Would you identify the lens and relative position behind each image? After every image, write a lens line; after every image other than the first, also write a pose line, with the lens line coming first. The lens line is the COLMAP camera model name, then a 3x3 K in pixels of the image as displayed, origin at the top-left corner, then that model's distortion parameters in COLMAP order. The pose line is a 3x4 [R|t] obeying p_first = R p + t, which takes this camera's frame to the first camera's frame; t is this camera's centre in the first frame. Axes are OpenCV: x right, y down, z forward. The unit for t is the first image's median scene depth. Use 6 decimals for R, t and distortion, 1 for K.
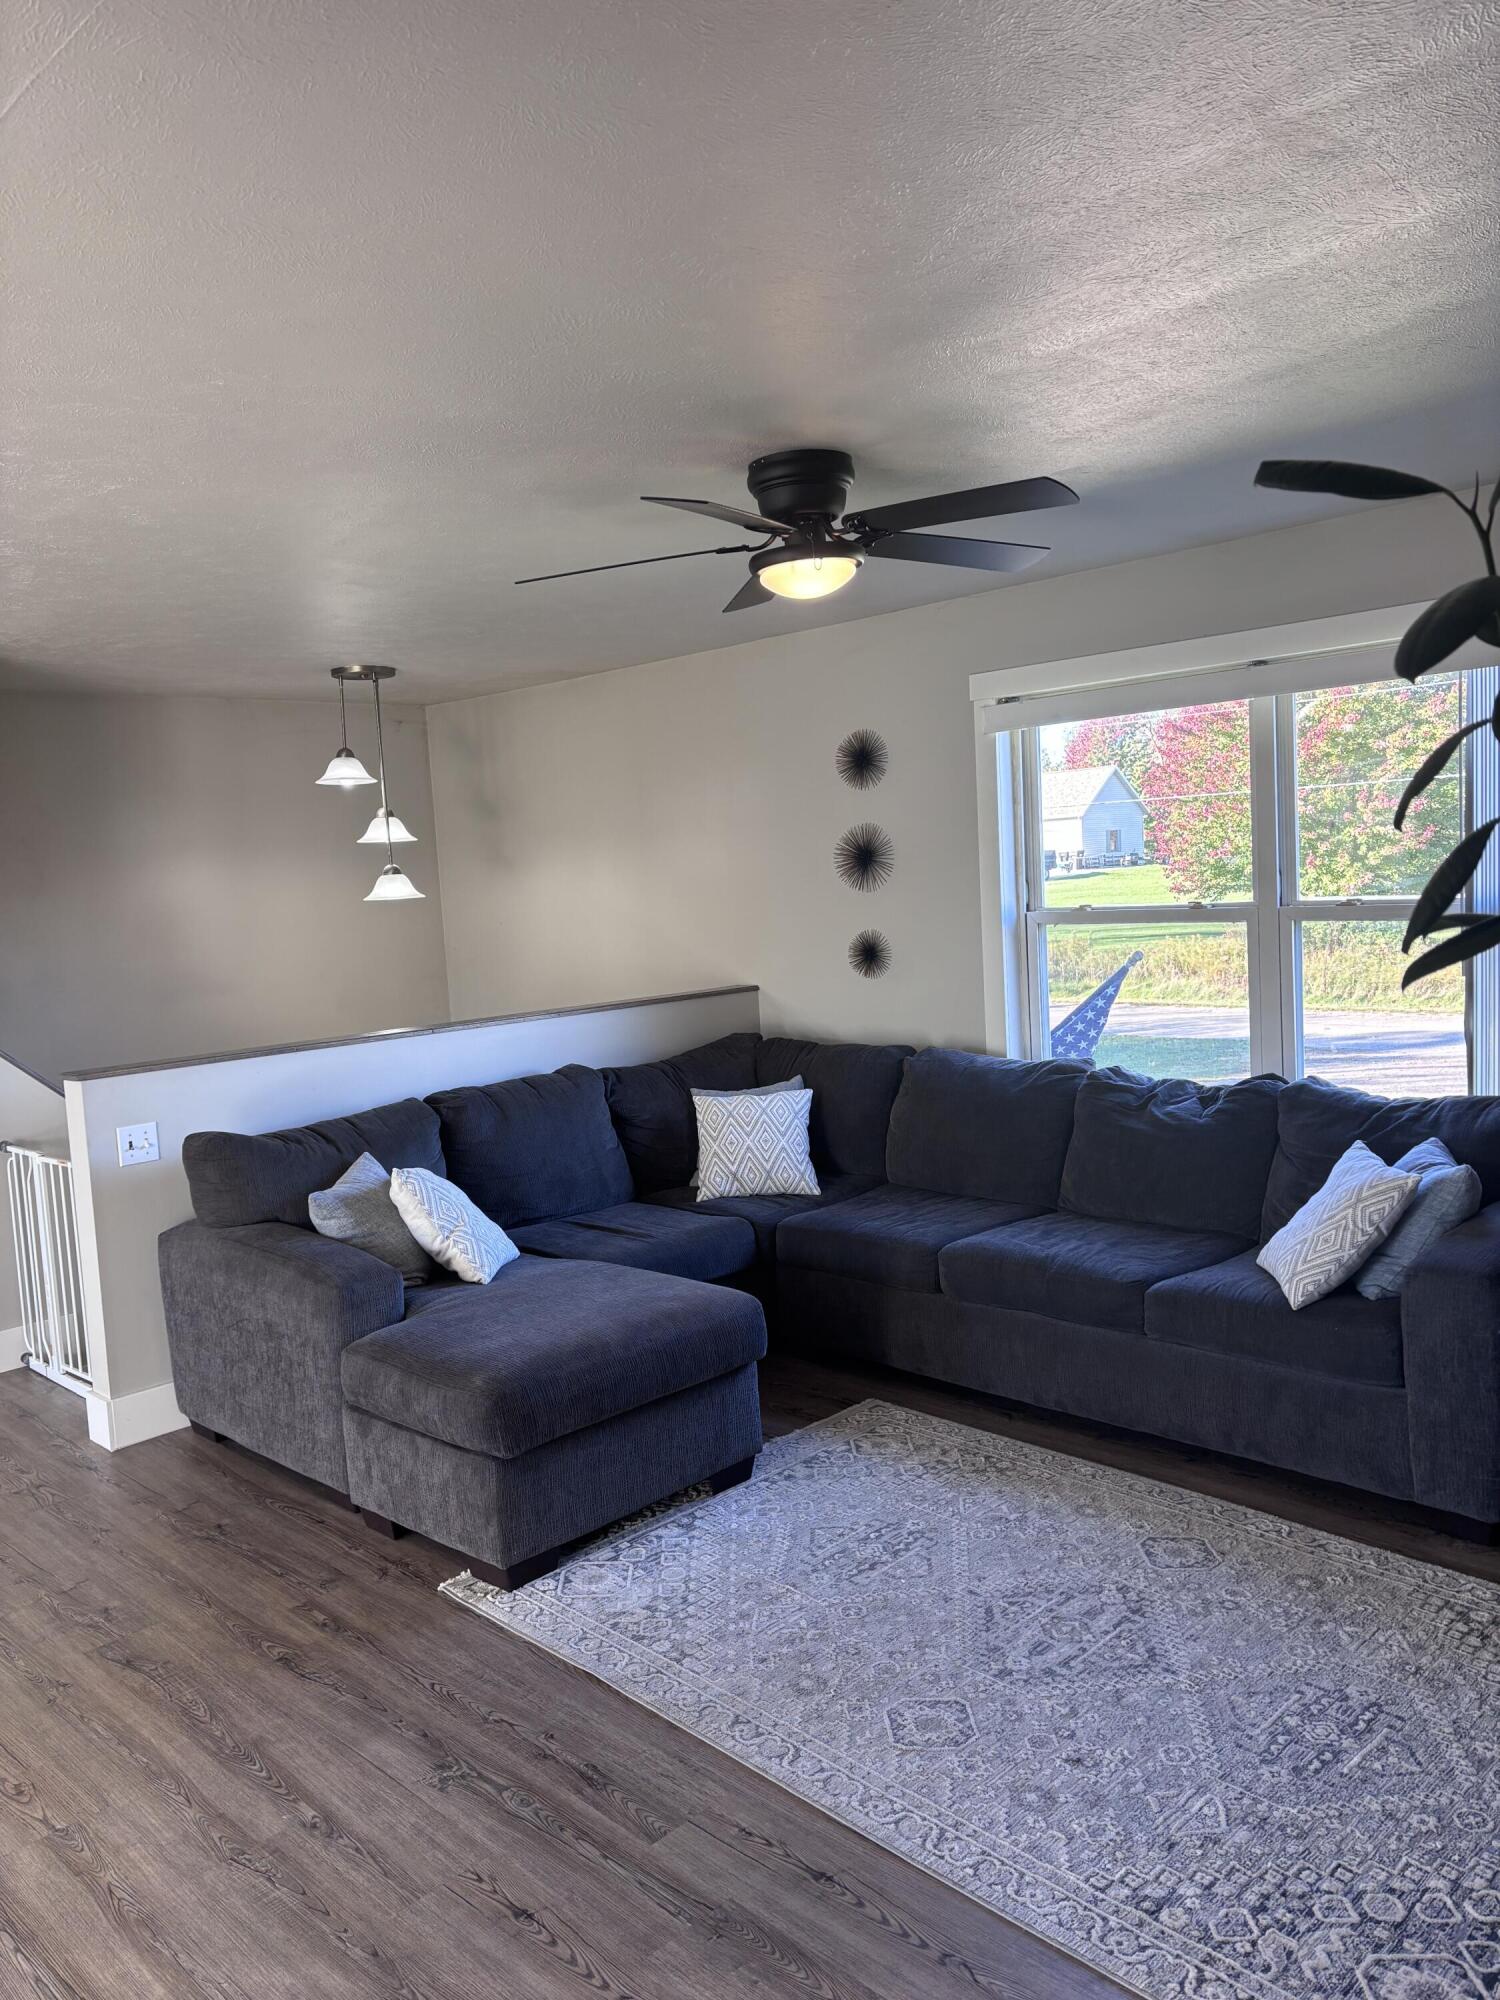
lens RADIAL K [[1488.2, 0, 754.1], [0, 1488.2, 1009.5], [0, 0, 1]] dist [0.054814, -0.061572]
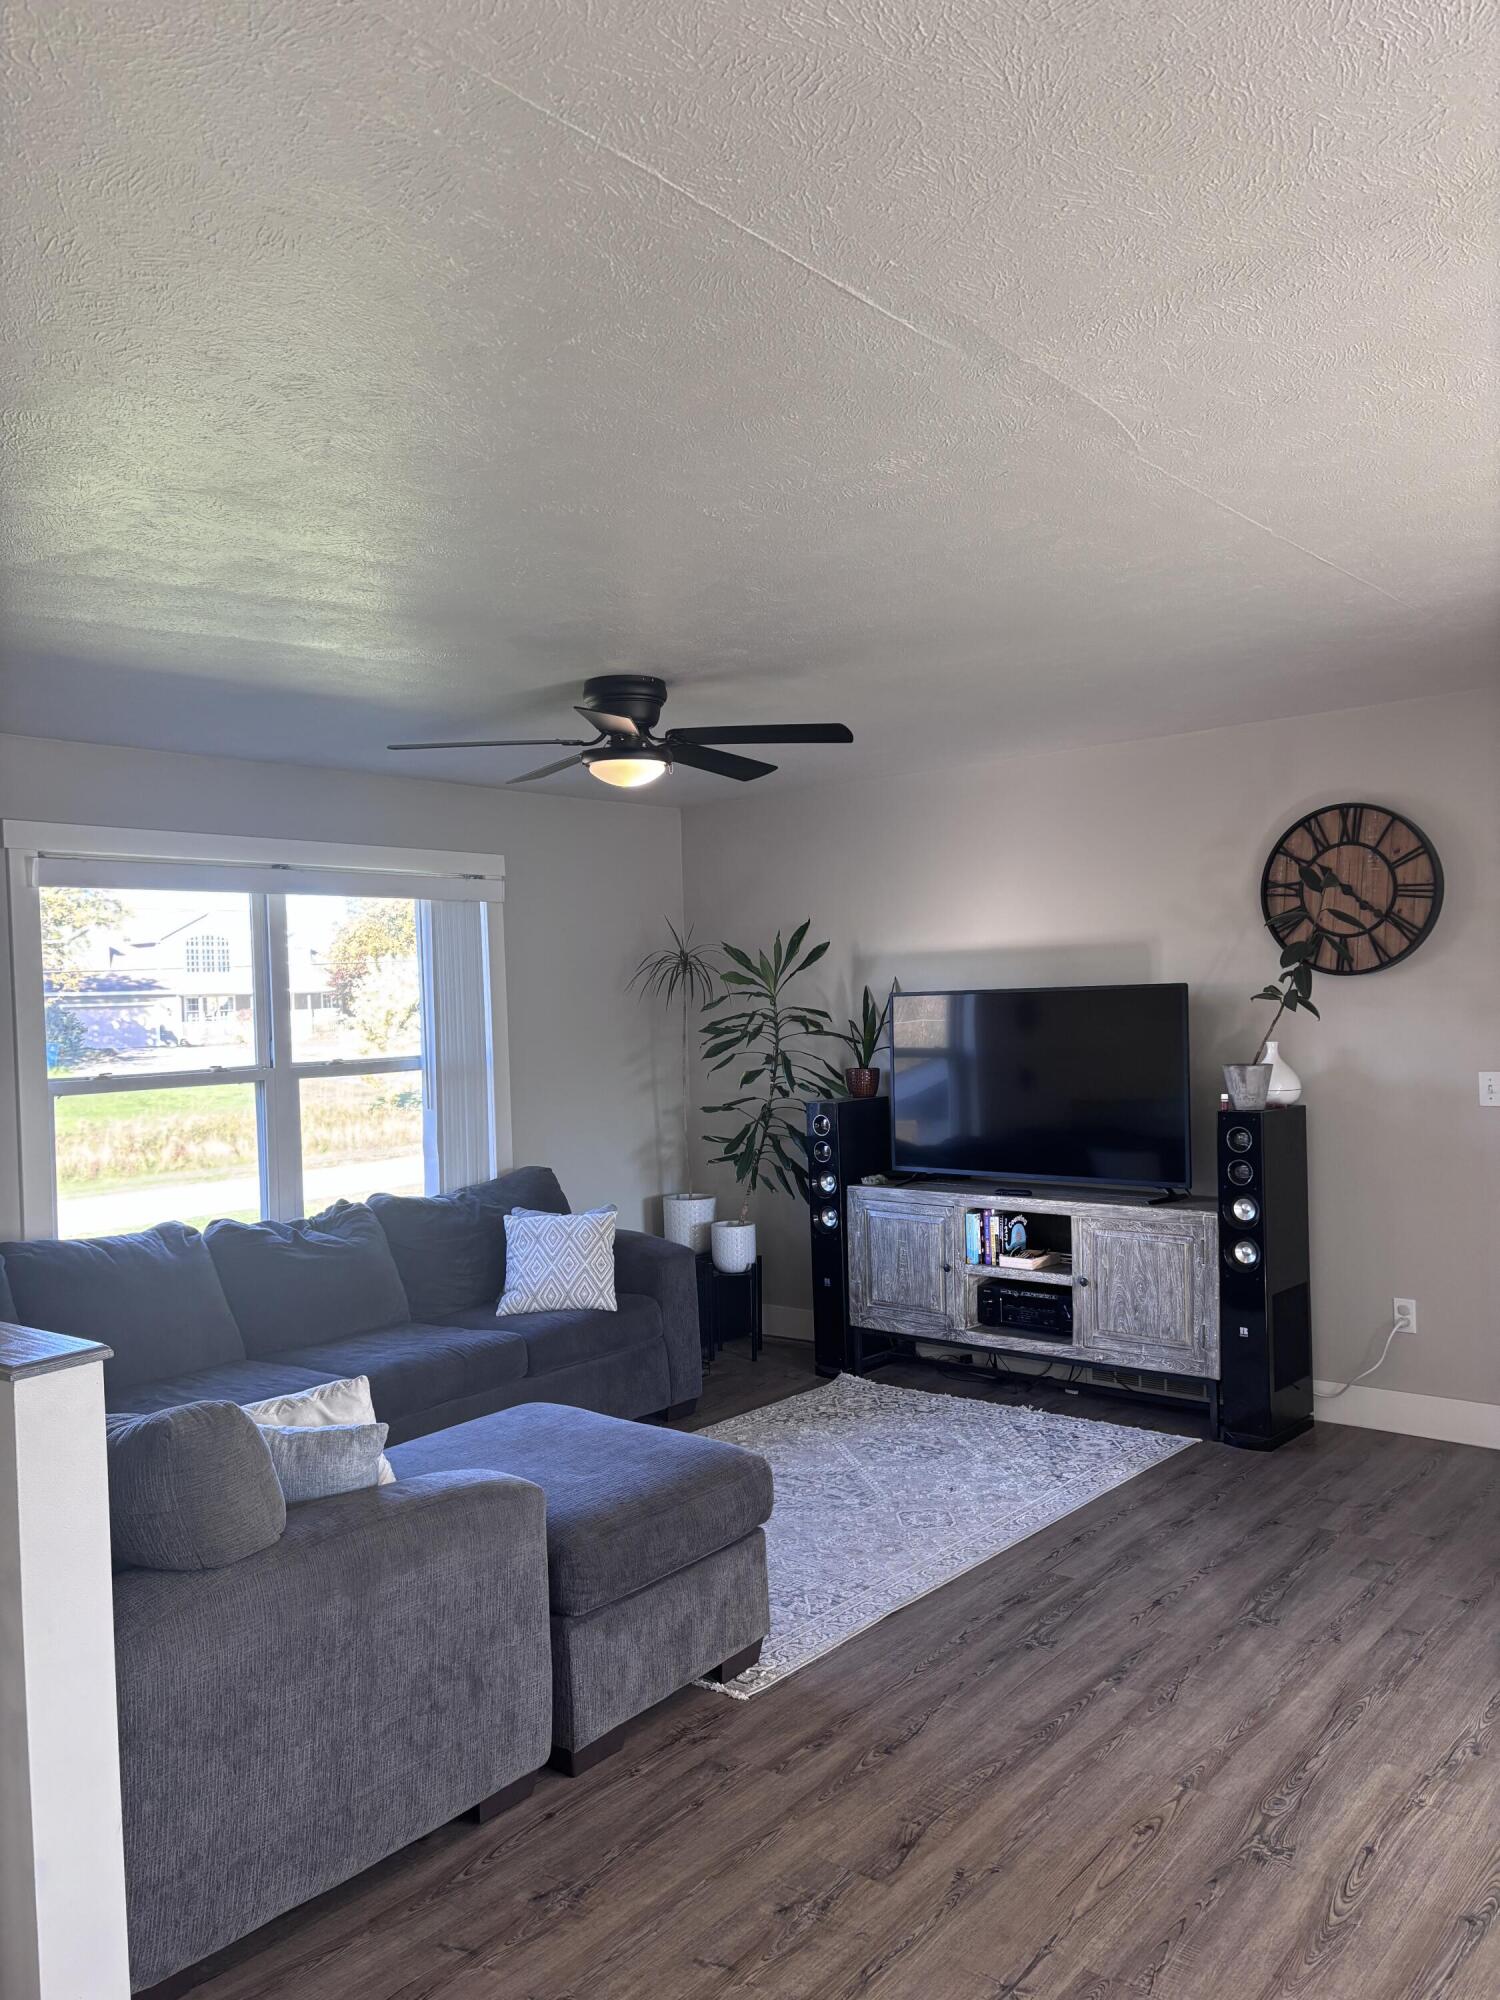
lens RADIAL K [[1482.2, 0, 719.3], [0, 1482.2, 987.3], [0, 0, 1]] dist [0.025147, 0.002418]
pose [[-0.075371, 0.066408, 0.994942, -1.227584], [0.134486, 0.989341, -0.055847, -0.025284], [-0.988045, 0.129596, -0.083498, 1.048355]]
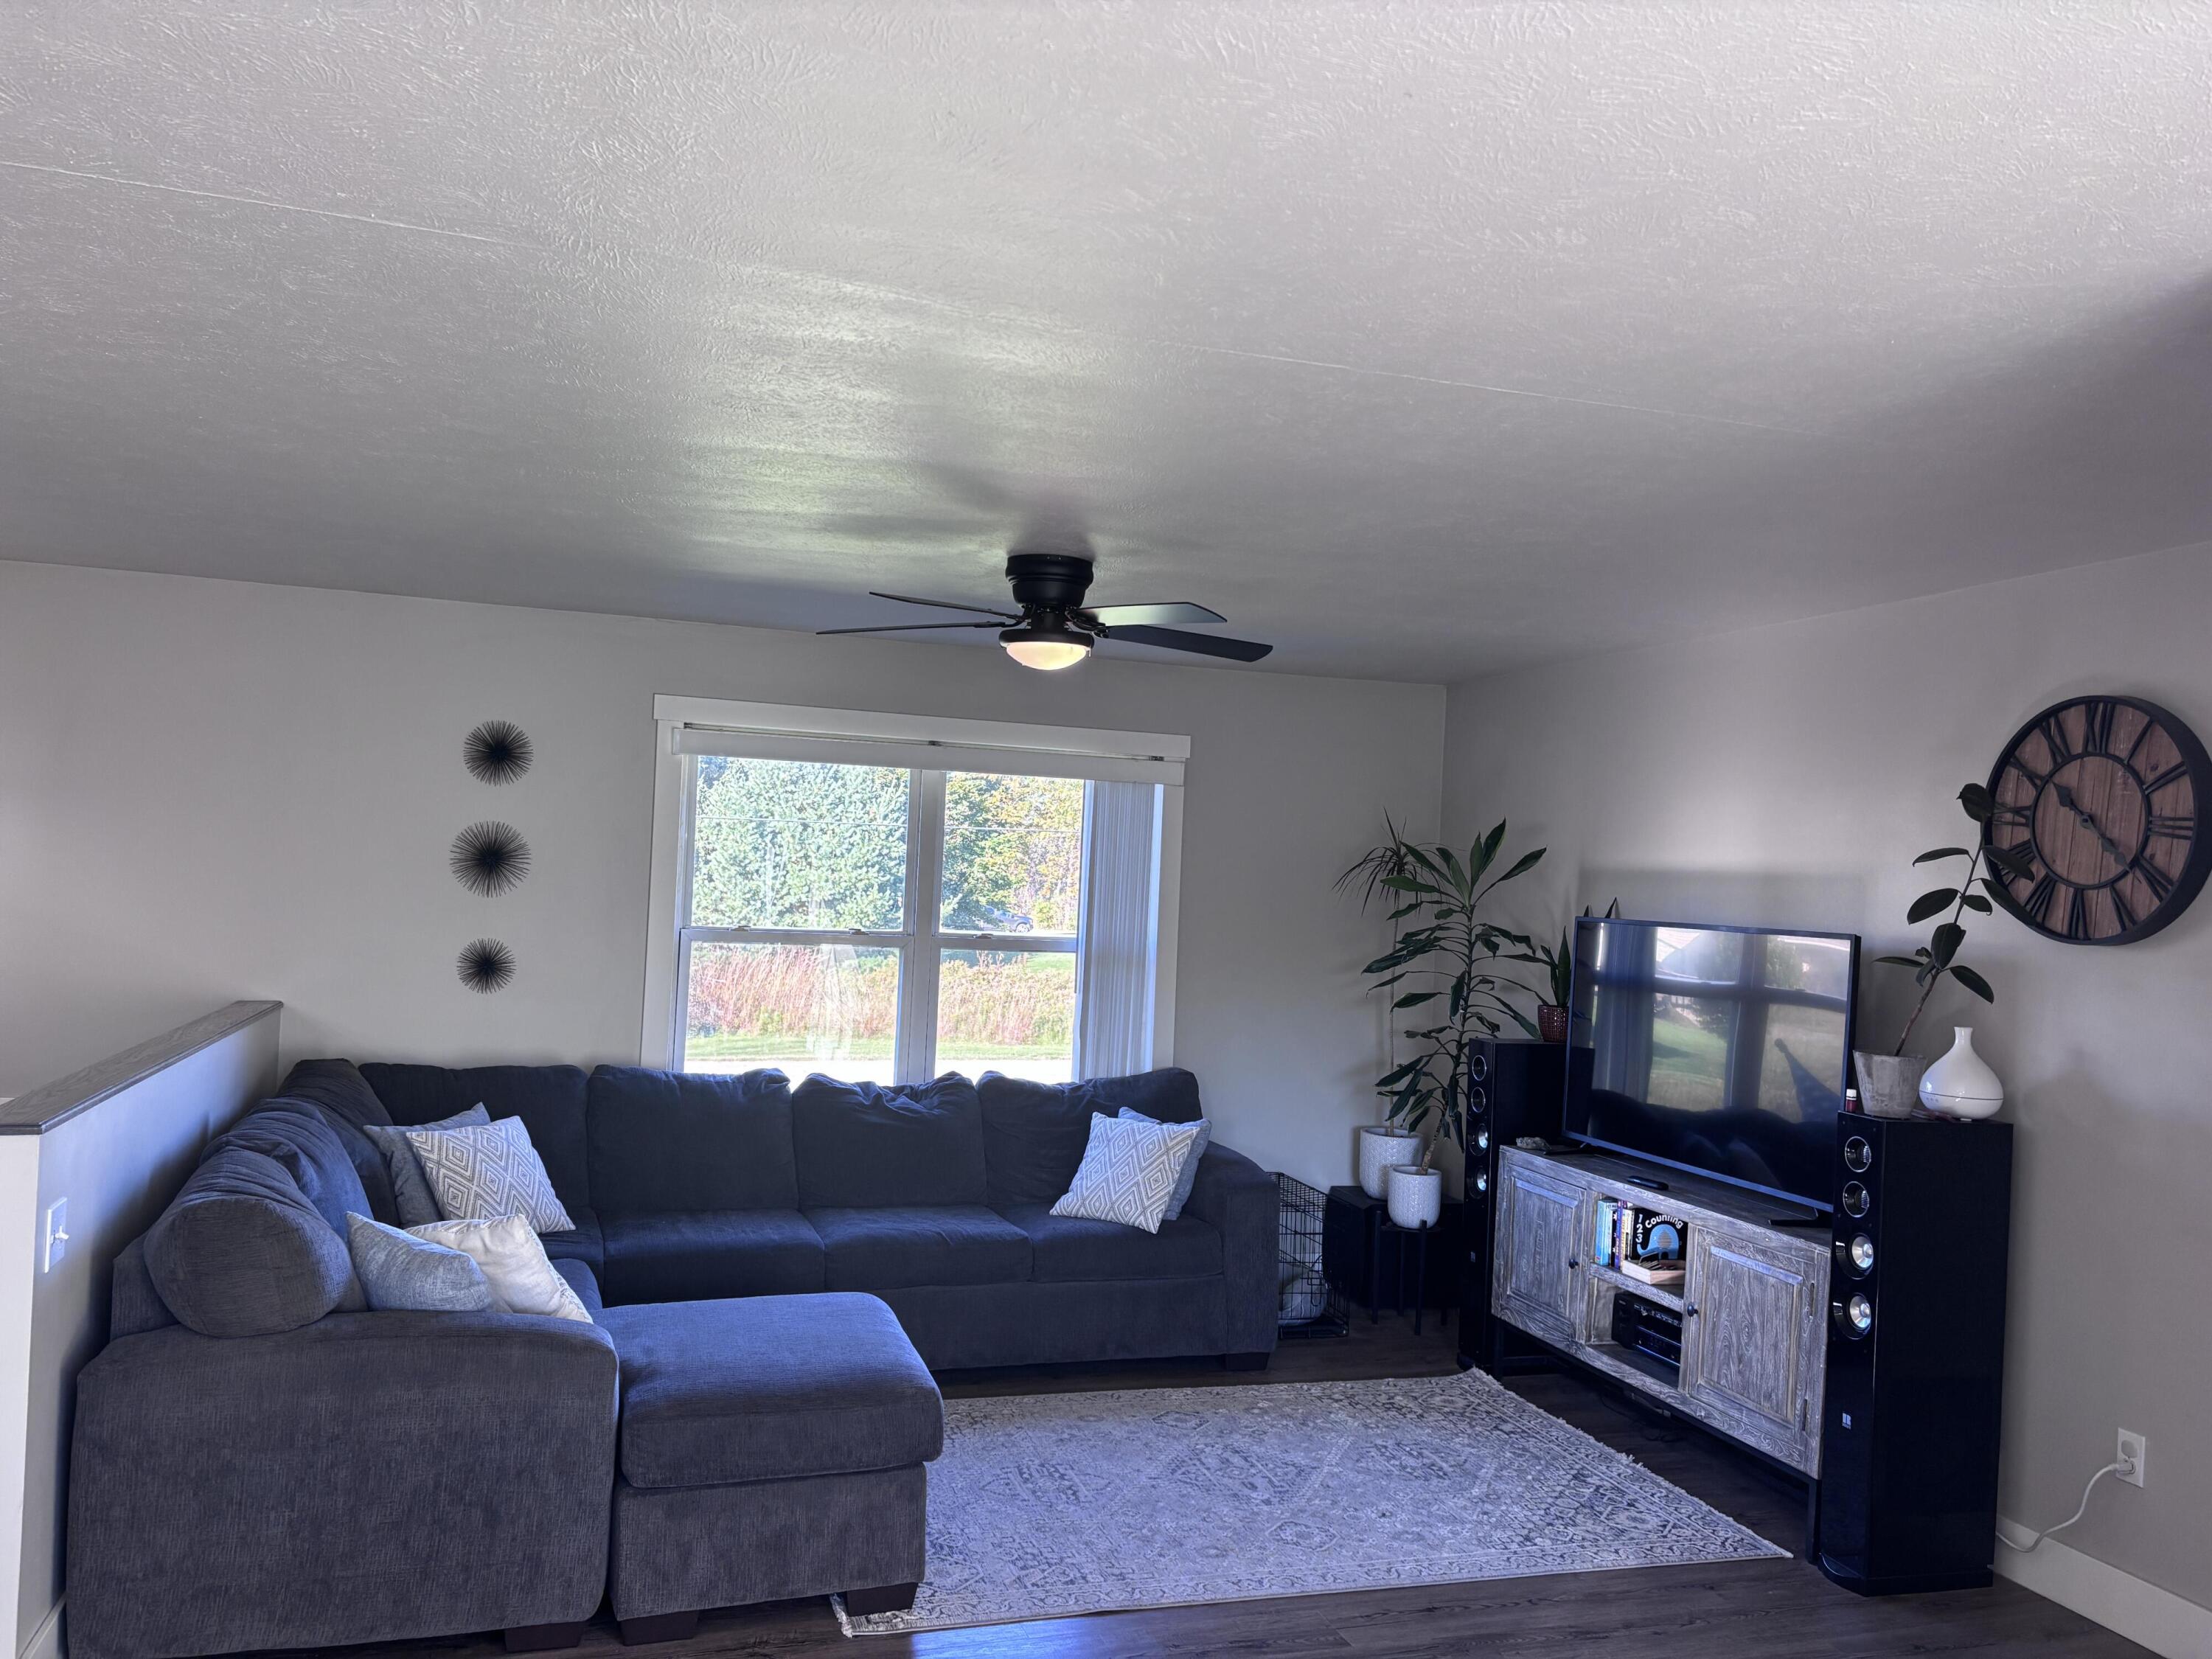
lens RADIAL K [[1639.3, 0, 1106.0], [0, 1639.3, 829.5], [0, 0, 1]] dist [0.025147, 0.002418]
pose [[0.447917, 0.103028, 0.888119, -1.114685], [0.016270, 0.992235, -0.123312, 0.016811], [-0.893927, 0.069683, 0.442763, 0.369866]]
